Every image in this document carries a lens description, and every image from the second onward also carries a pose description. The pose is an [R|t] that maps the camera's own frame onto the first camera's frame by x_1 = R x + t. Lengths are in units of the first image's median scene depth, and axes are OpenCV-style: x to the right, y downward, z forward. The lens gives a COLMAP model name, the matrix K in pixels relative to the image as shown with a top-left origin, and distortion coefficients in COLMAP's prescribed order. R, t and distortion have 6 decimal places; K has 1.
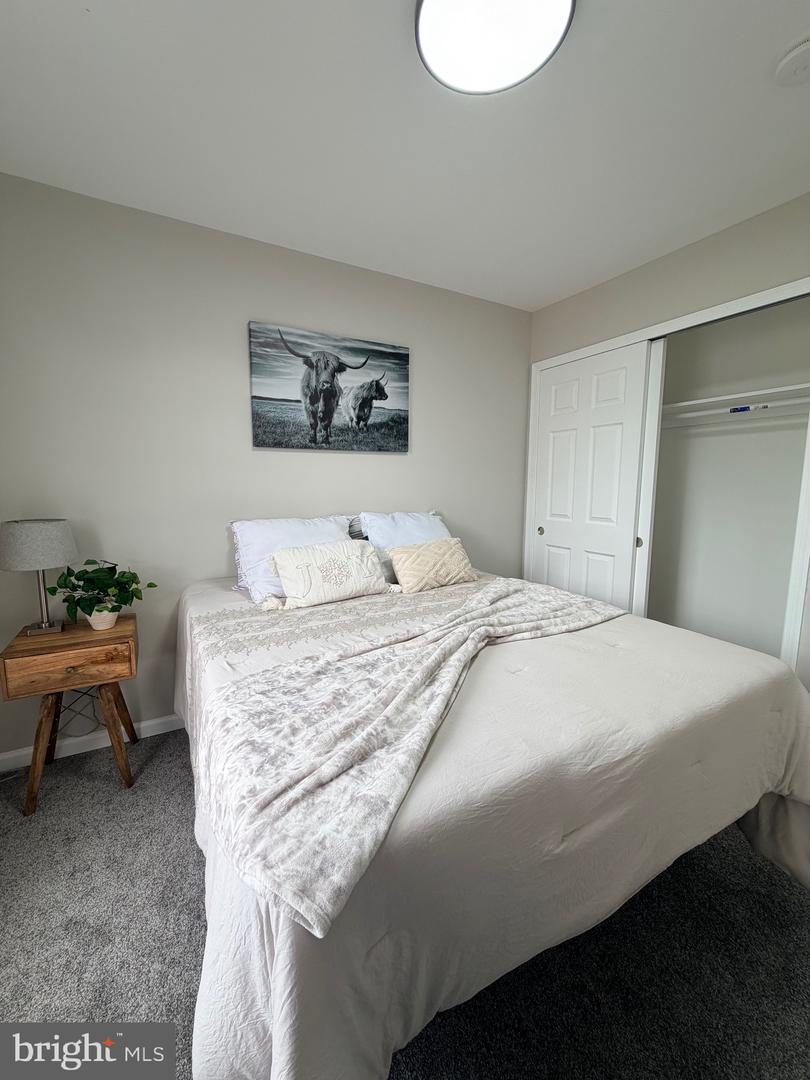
lens RADIAL K [[430.3, 0, 405.4], [0, 430.3, 536.8], [0, 0, 1]] dist [0.000515, -0.000026]
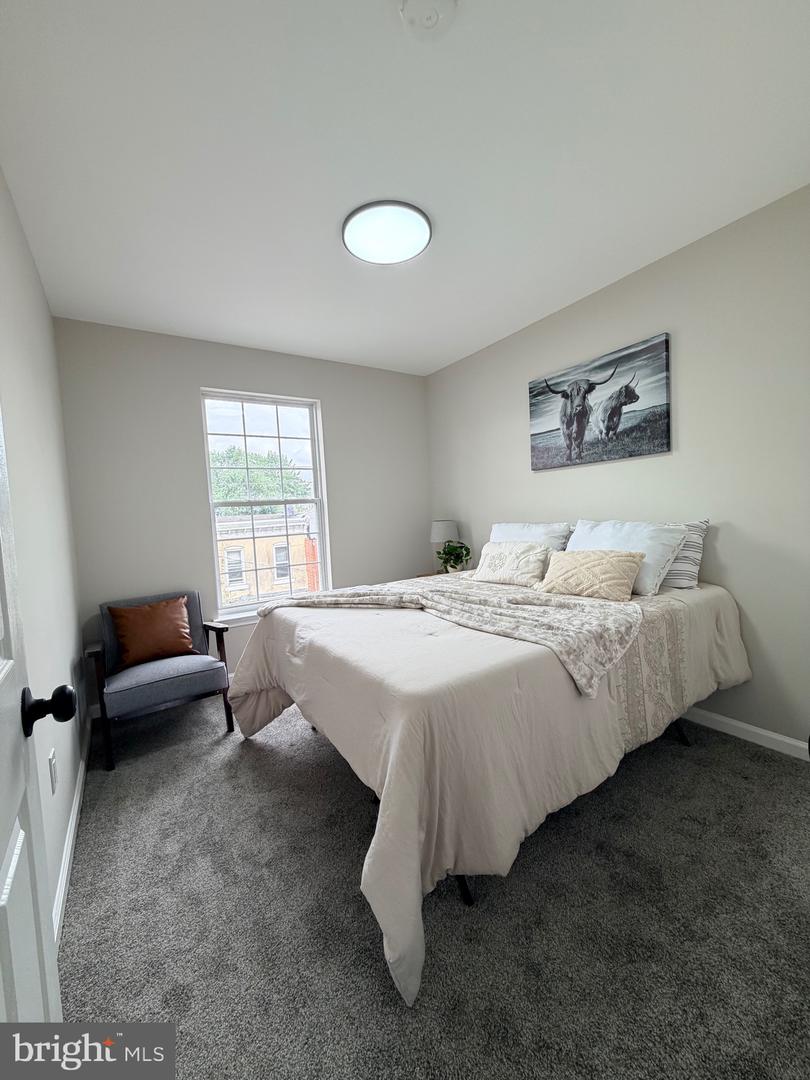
lens RADIAL K [[430.3, 0, 405.7], [0, 430.3, 539.4], [0, 0, 1]] dist [0.000515, -0.000026]
pose [[0.066491, 0.058466, -0.996073, 0.932940], [-0.074330, 0.995798, 0.053488, -0.032665], [0.995015, 0.070482, 0.070558, 0.481459]]
